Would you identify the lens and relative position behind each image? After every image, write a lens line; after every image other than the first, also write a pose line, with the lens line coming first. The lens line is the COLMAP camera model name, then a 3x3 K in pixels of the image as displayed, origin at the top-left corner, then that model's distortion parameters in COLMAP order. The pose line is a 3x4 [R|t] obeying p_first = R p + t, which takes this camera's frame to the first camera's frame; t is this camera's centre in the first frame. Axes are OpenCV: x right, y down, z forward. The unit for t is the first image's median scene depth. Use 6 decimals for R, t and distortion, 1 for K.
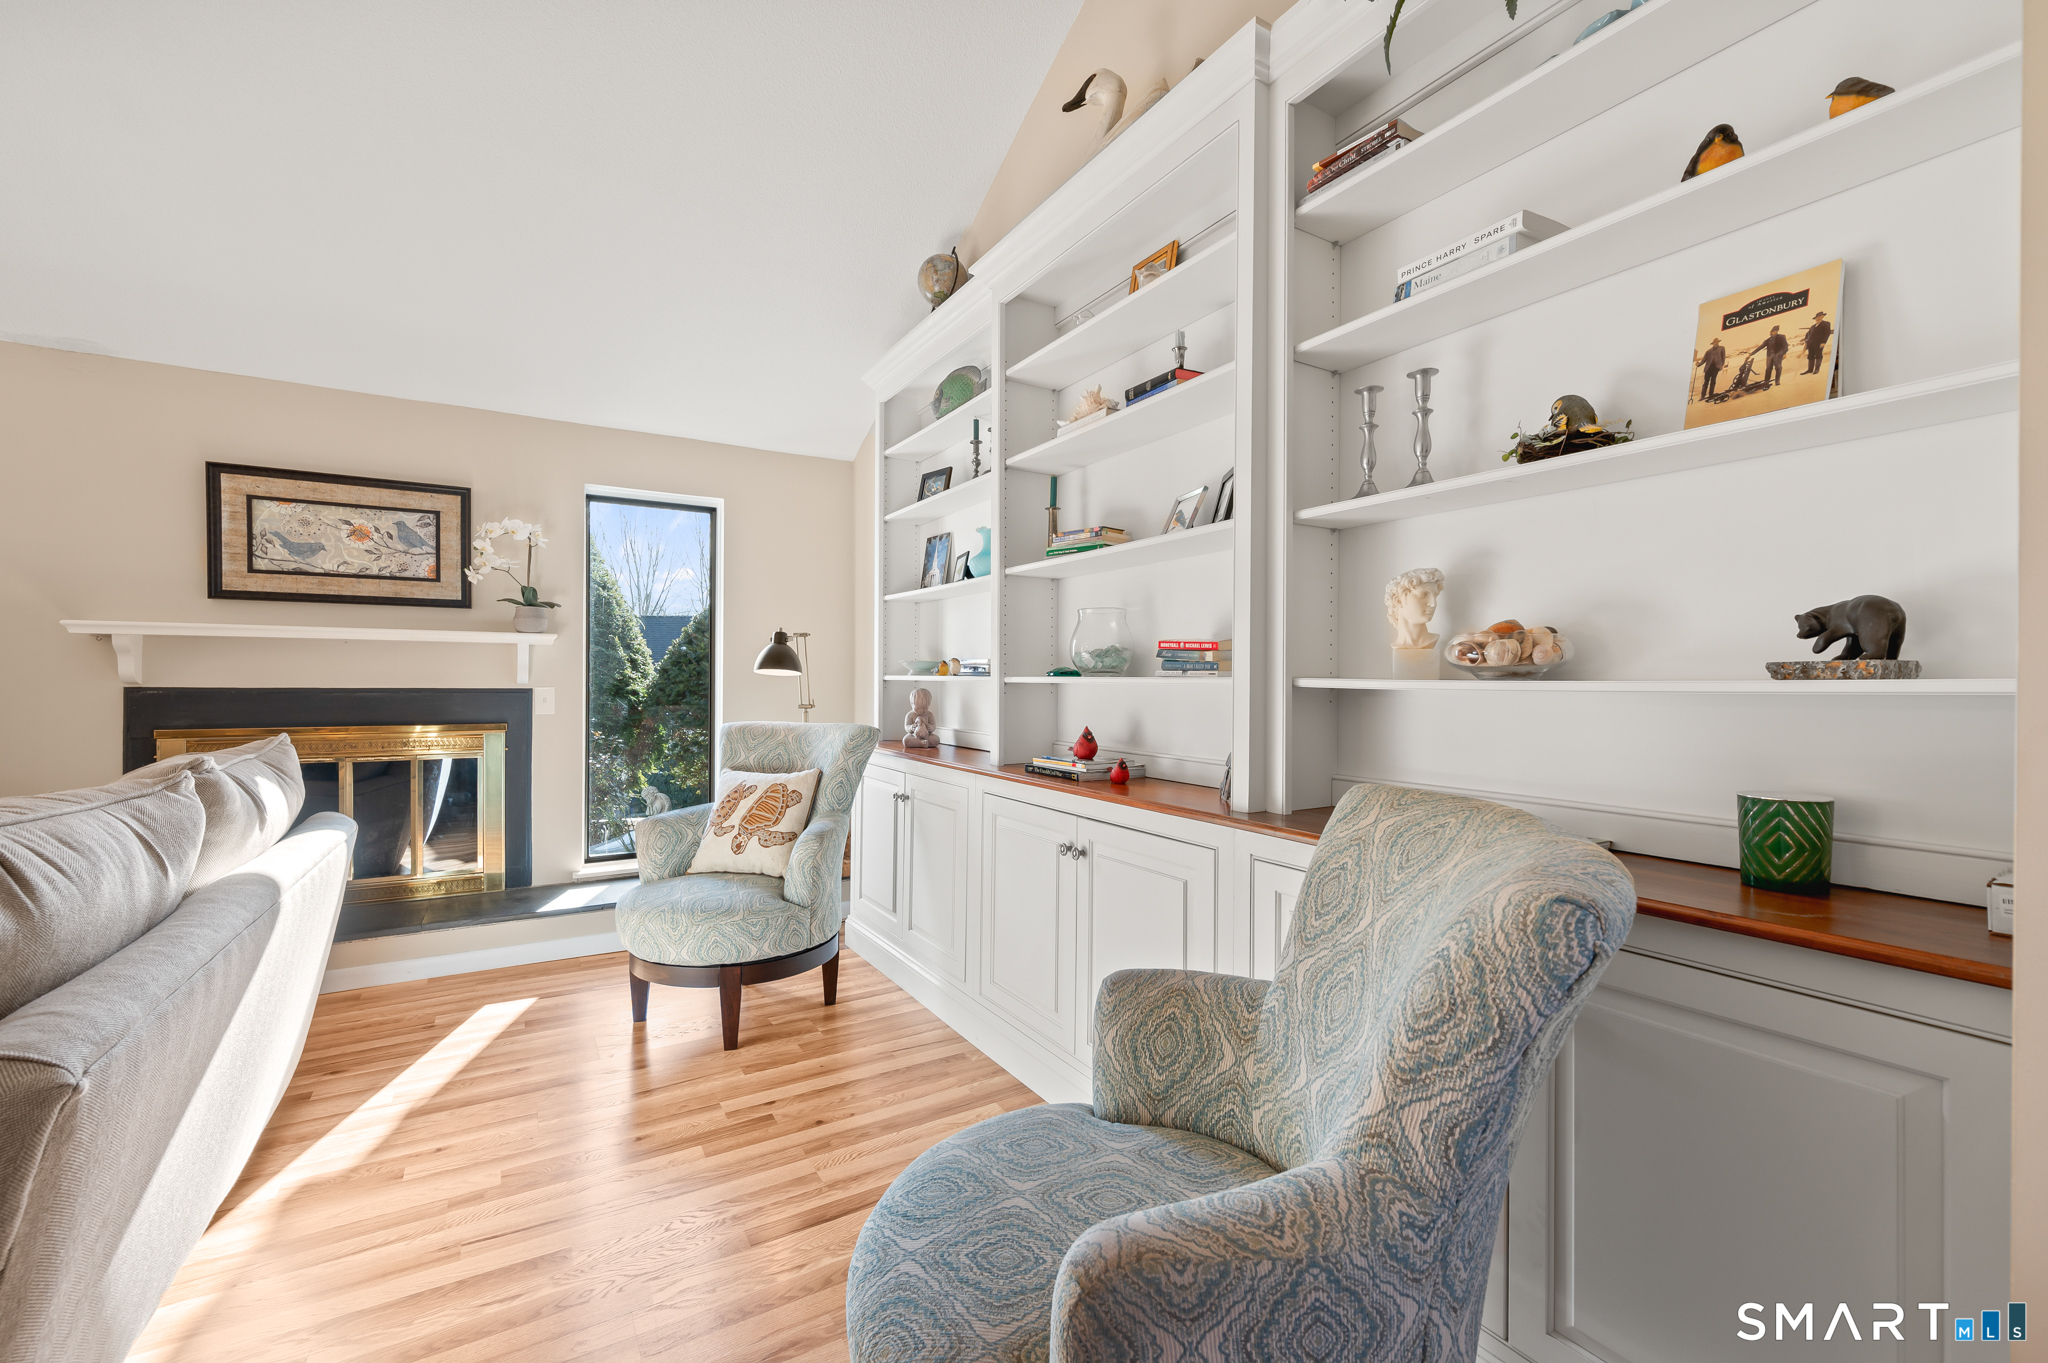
lens RADIAL K [[831.6, 0, 1013.1], [0, 831.6, 678.6], [0, 0, 1]] dist [-0.000371, 0.000022]
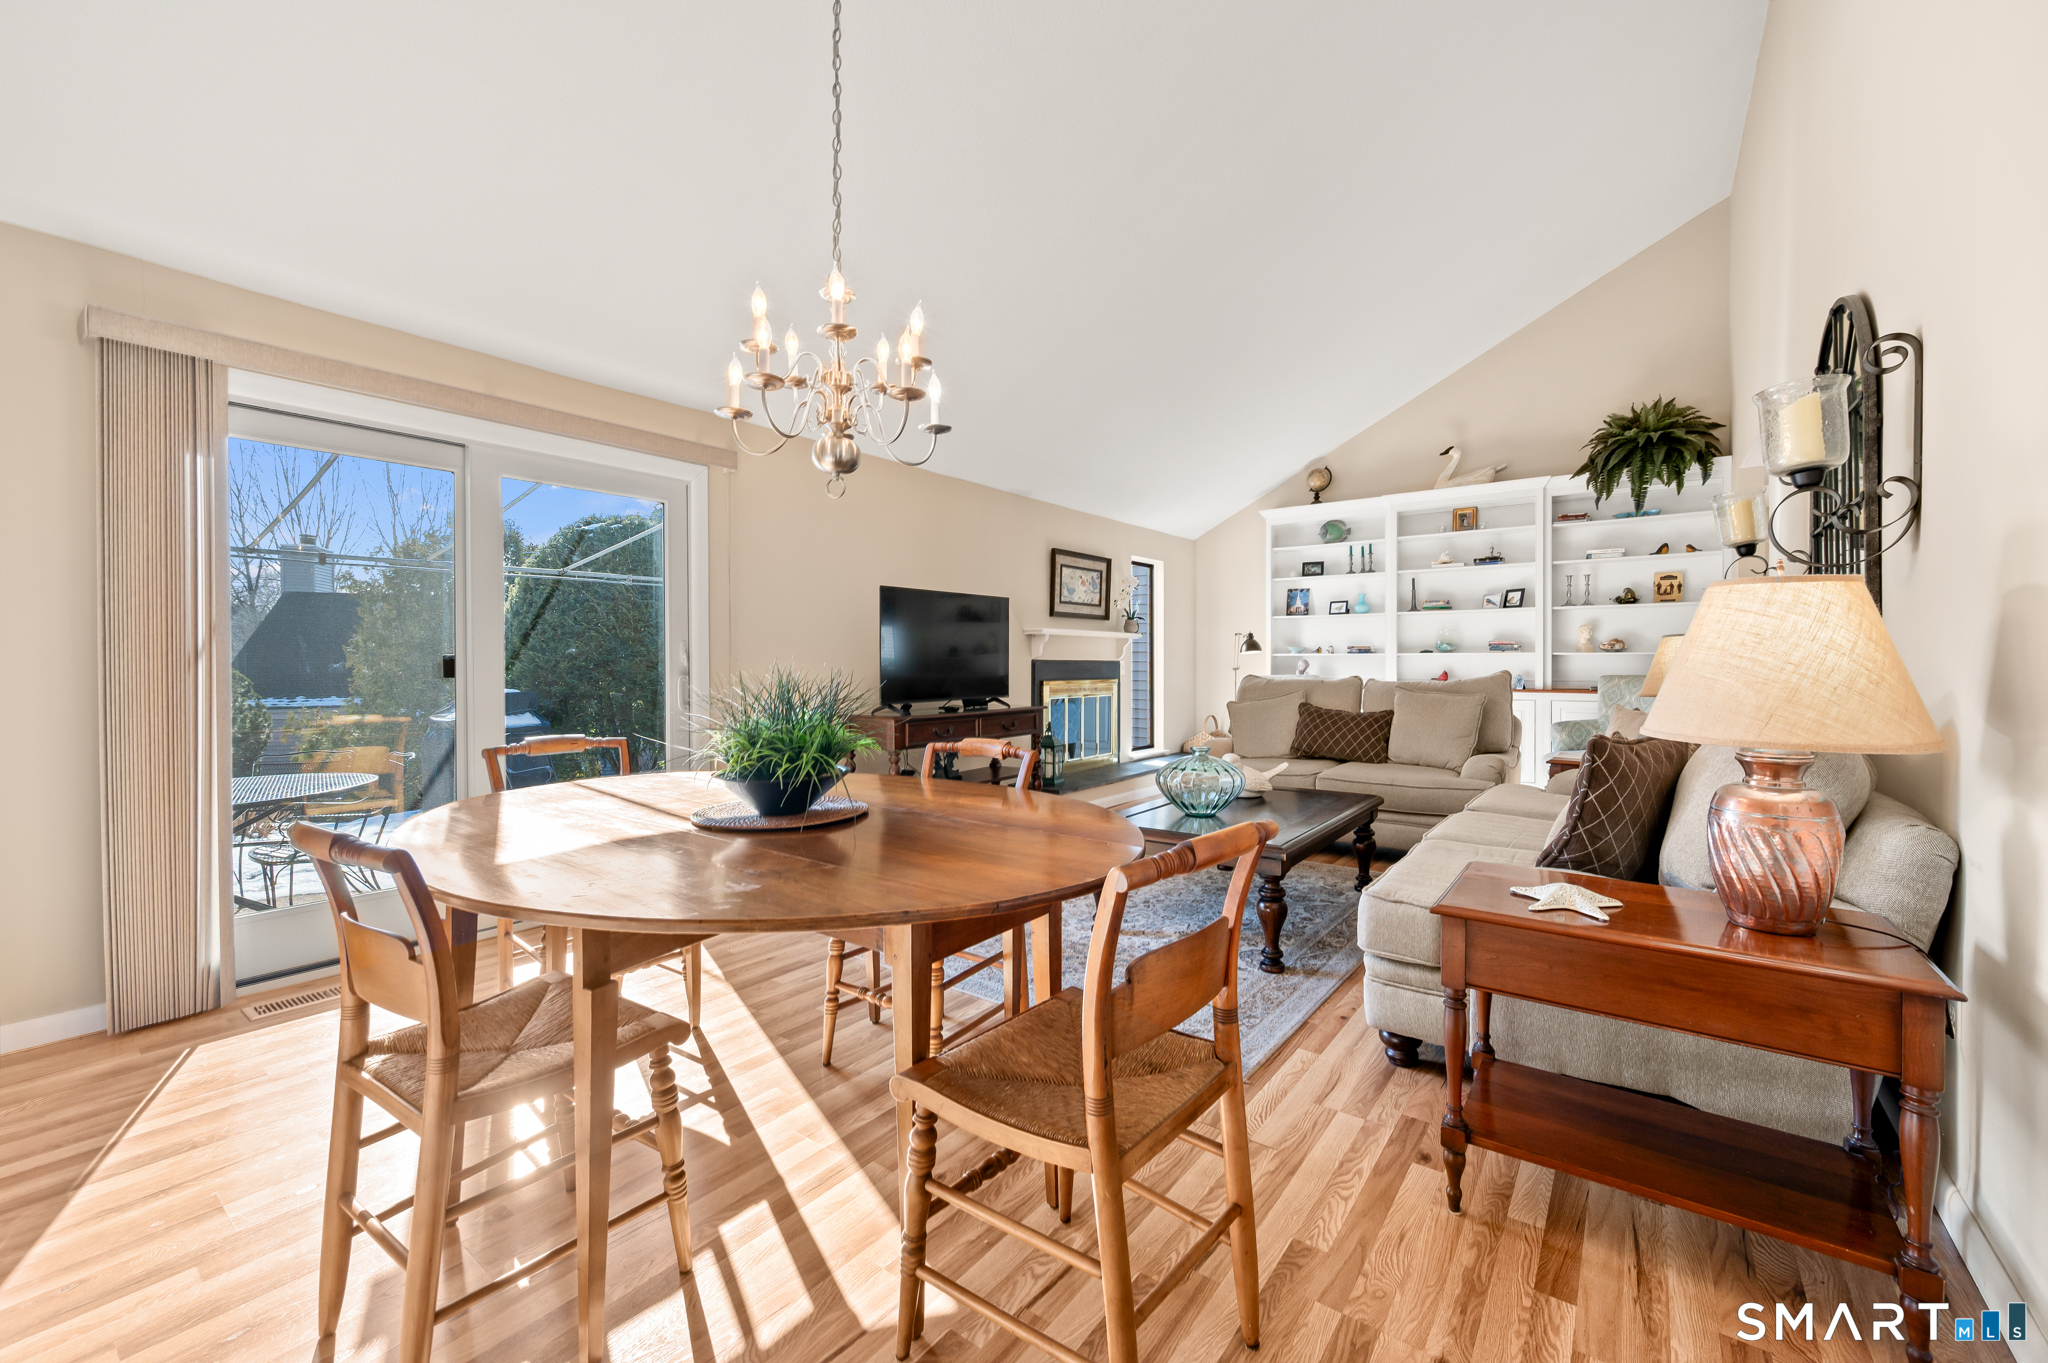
lens RADIAL K [[822.9, 0, 1042.8], [0, 822.9, 661.7], [0, 0, 1]] dist [-0.001052, -0.000253]
pose [[0.920570, -0.008727, 0.390481, -1.722483], [0.008596, 0.999961, 0.002083, 0.008099], [-0.390484, 0.001439, 0.920609, -0.799644]]
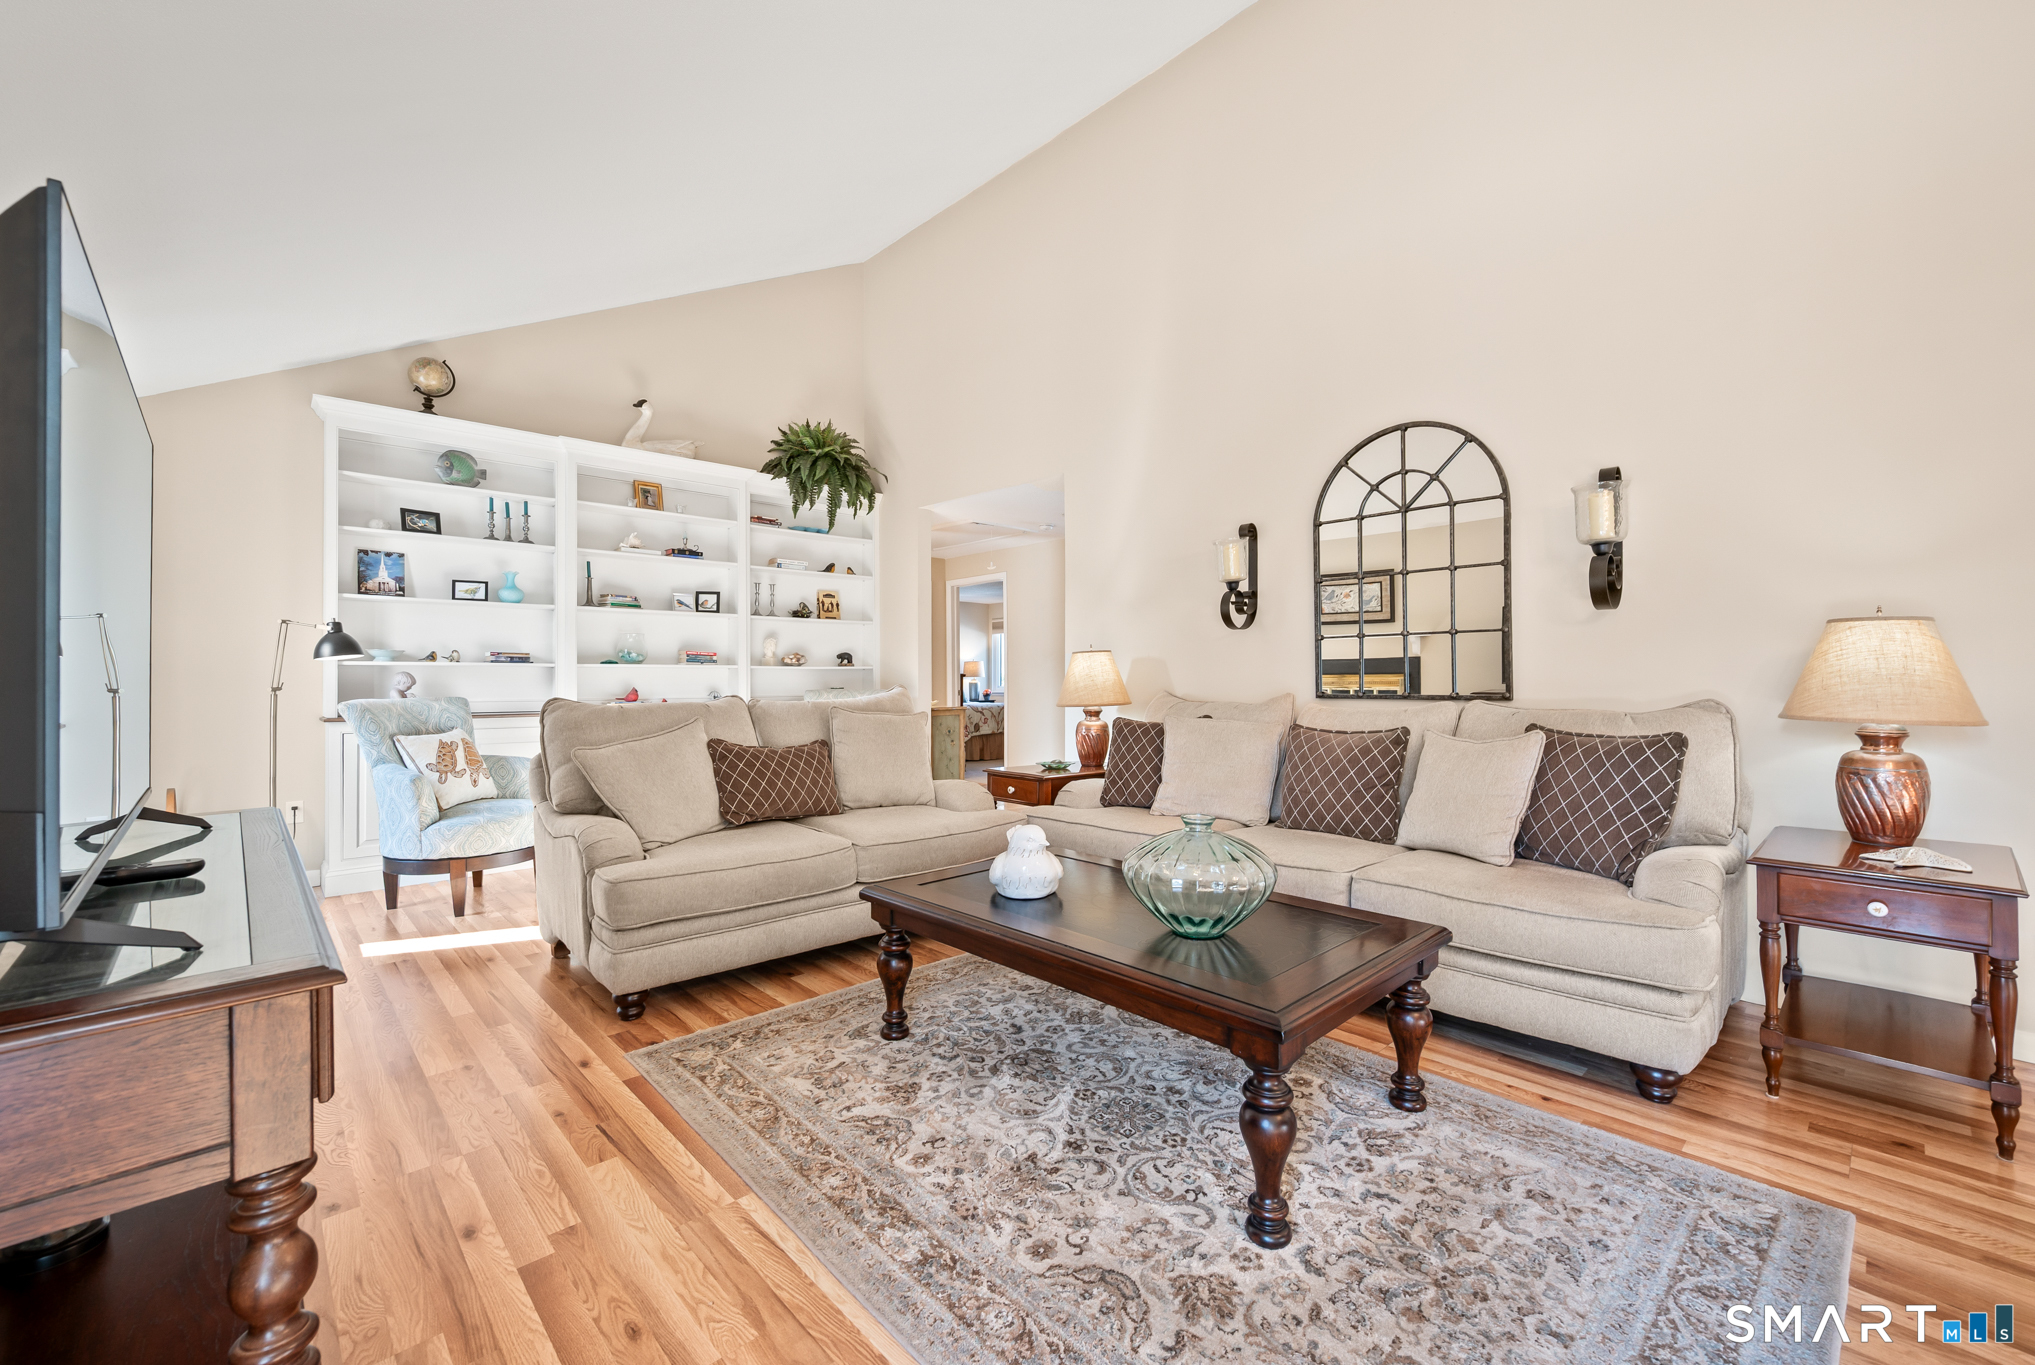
lens RADIAL K [[824.9, 0, 1022.4], [0, 824.9, 679.2], [0, 0, 1]] dist [0.000037, -0.000395]
pose [[-0.214456, -0.010288, 0.976679, -1.702837], [0.000366, 0.999944, 0.010614, 0.010872], [-0.976734, 0.002633, -0.214440, 0.347578]]
